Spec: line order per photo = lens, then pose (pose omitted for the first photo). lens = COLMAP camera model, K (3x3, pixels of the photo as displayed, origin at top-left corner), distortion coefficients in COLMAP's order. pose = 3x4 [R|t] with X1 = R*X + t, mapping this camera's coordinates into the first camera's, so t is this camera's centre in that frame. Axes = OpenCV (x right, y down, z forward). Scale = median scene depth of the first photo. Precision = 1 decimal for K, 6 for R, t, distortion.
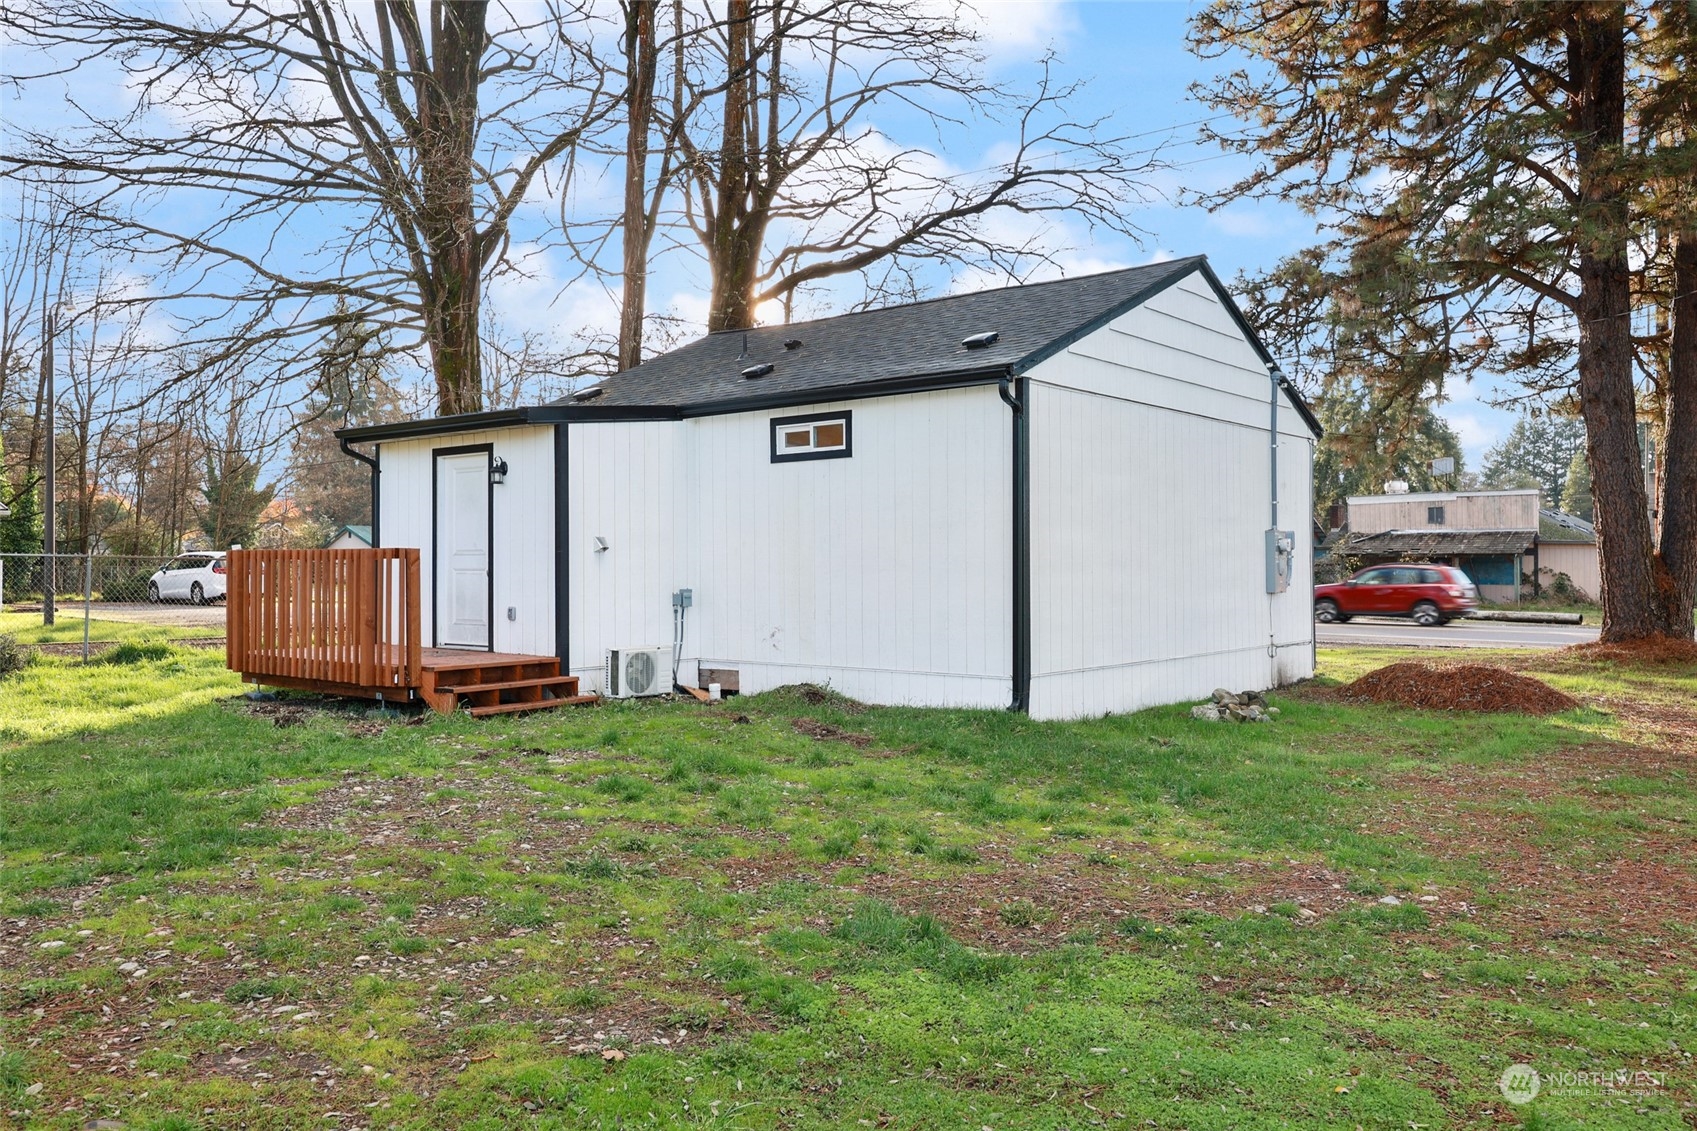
lens RADIAL K [[1281.2, 0, 845.9], [0, 1281.2, 584.8], [0, 0, 1]] dist [-0.005927, 0.000281]
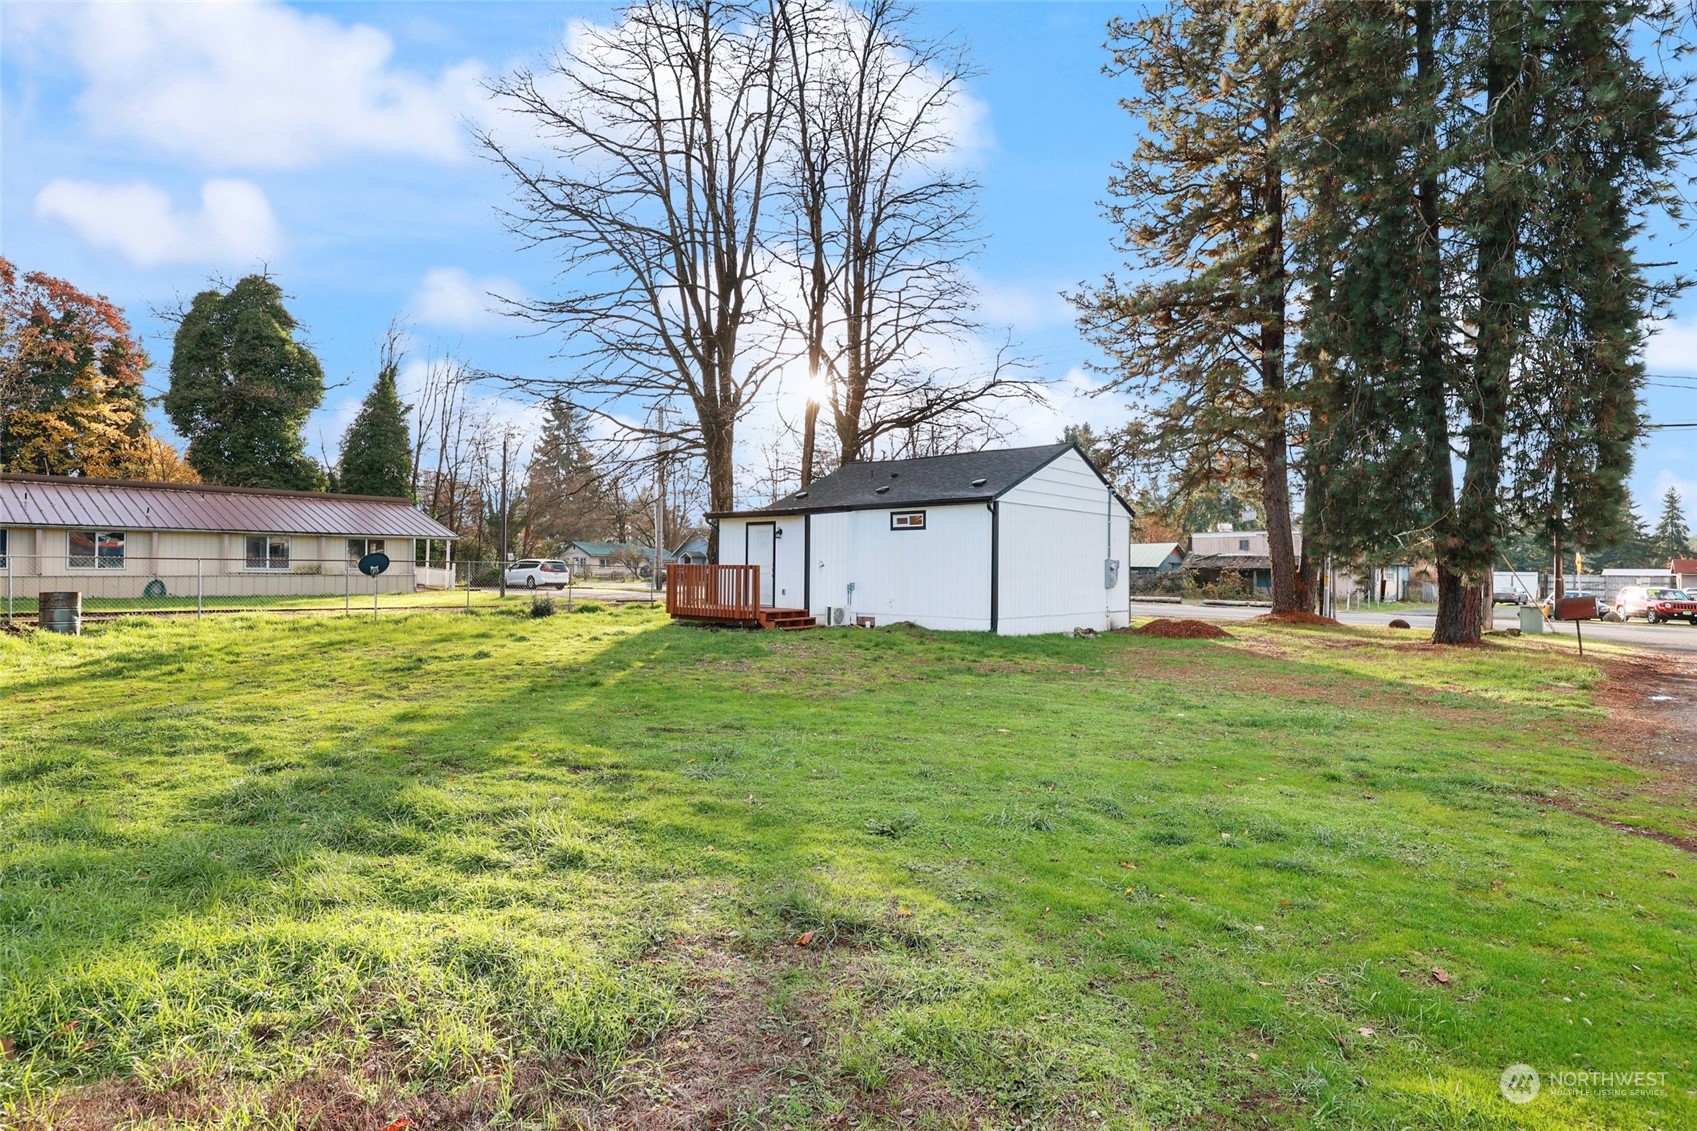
lens RADIAL K [[892.6, 0, 848.5], [0, 892.6, 565.5], [0, 0, 1]] dist [-0.001662, -0.000186]
pose [[0.999563, 0.012285, -0.026895, -0.091913], [-0.012792, 0.999742, -0.018767, 0.002748], [0.026657, 0.019103, 0.999462, -0.674551]]
